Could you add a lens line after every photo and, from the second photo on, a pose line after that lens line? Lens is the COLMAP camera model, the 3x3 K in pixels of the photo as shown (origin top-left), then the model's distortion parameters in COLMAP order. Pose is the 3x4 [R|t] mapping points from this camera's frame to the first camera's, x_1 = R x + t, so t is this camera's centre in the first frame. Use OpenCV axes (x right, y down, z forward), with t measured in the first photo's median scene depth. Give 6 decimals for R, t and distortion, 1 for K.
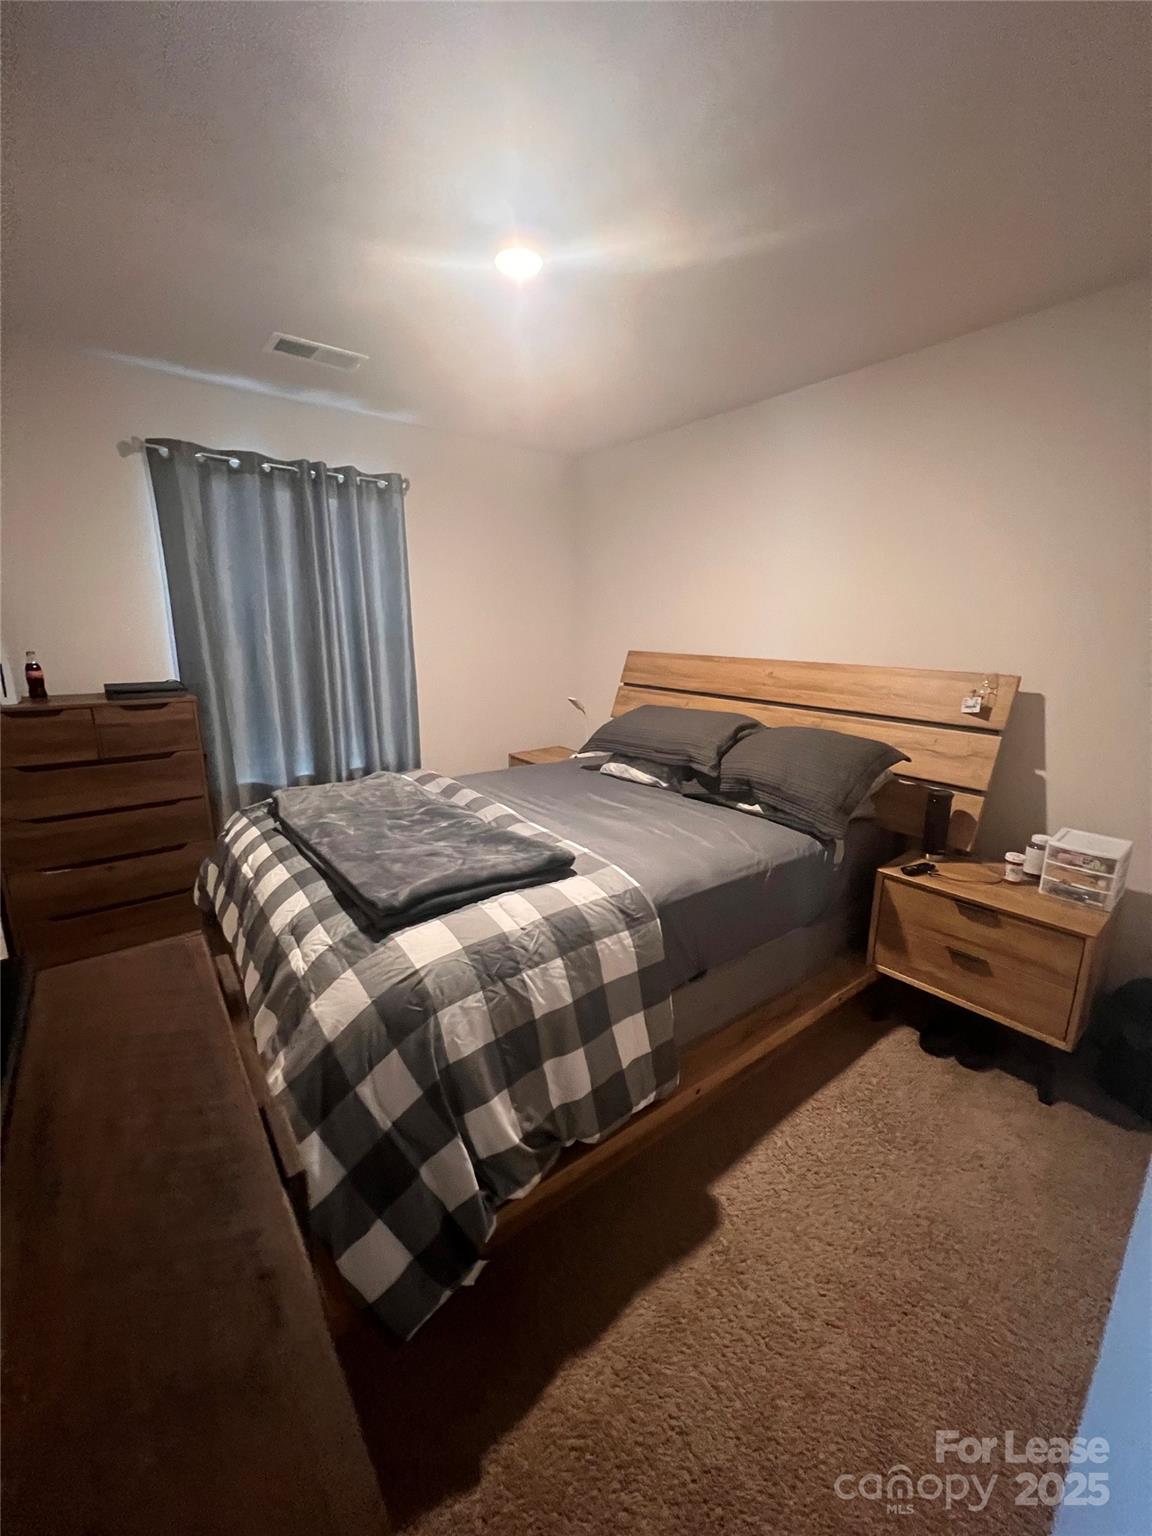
lens RADIAL K [[609.3, 0, 569.8], [0, 609.3, 766.3], [0, 0, 1]] dist [0.000313, -0.000219]
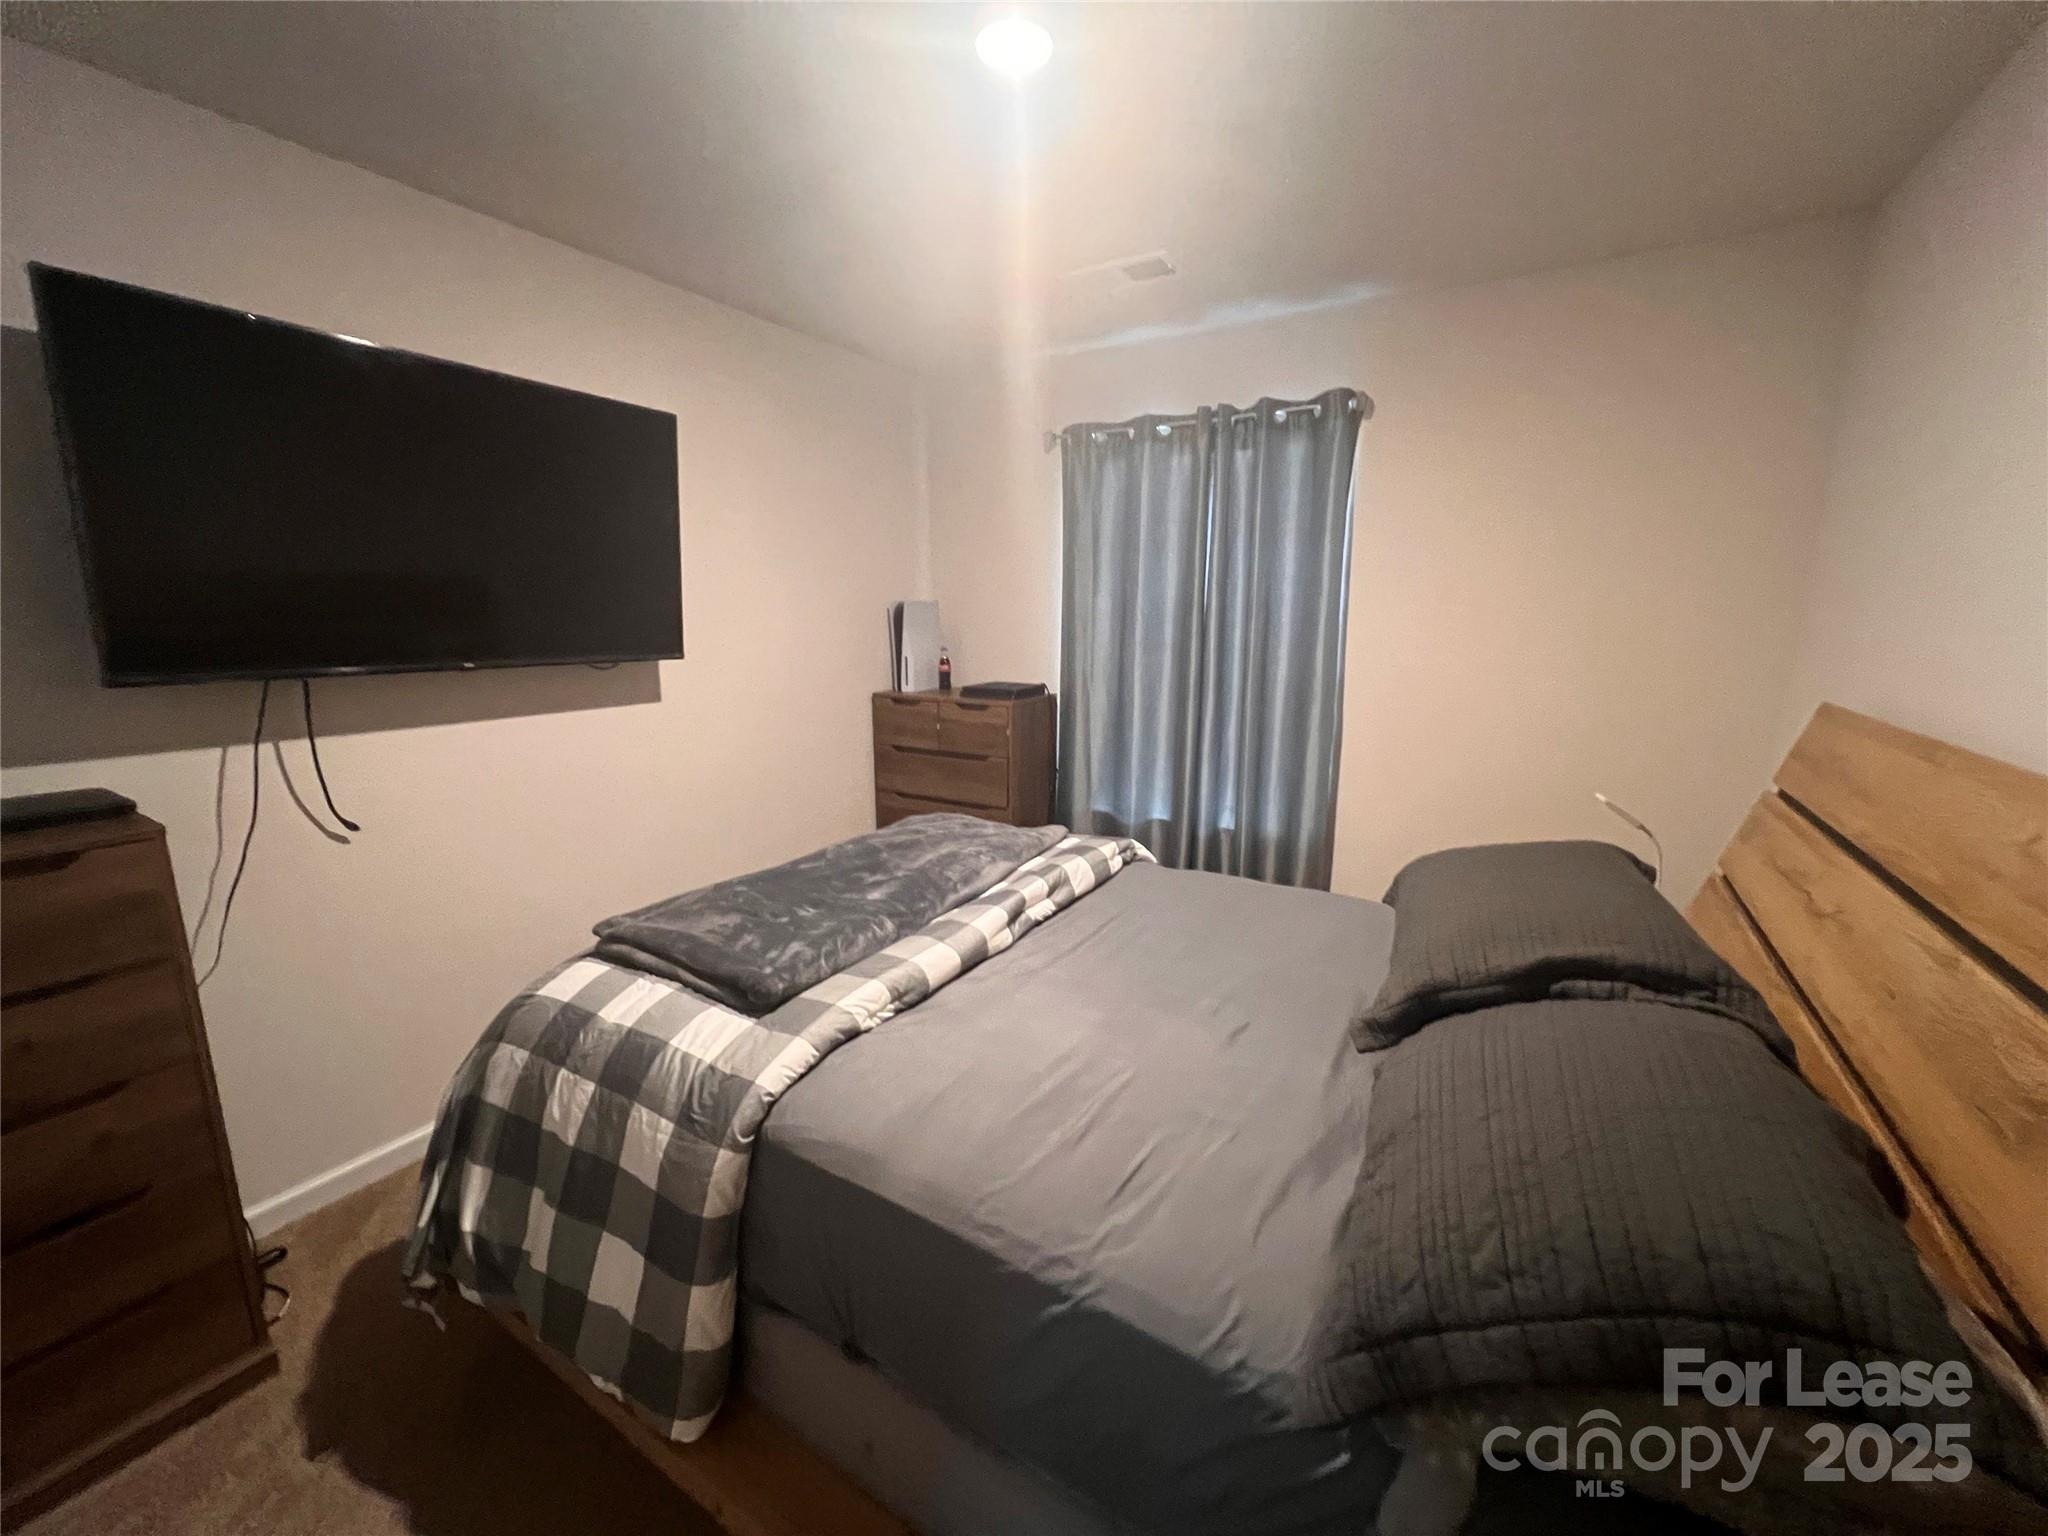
lens RADIAL K [[812.4, 0, 1018.2], [0, 812.4, 760.7], [0, 0, 1]] dist [0.000313, -0.000219]
pose [[0.355831, 0.164259, -0.920002, 0.577559], [-0.207783, 0.973698, 0.093481, -0.153578], [0.911159, 0.157897, 0.380602, 0.587281]]
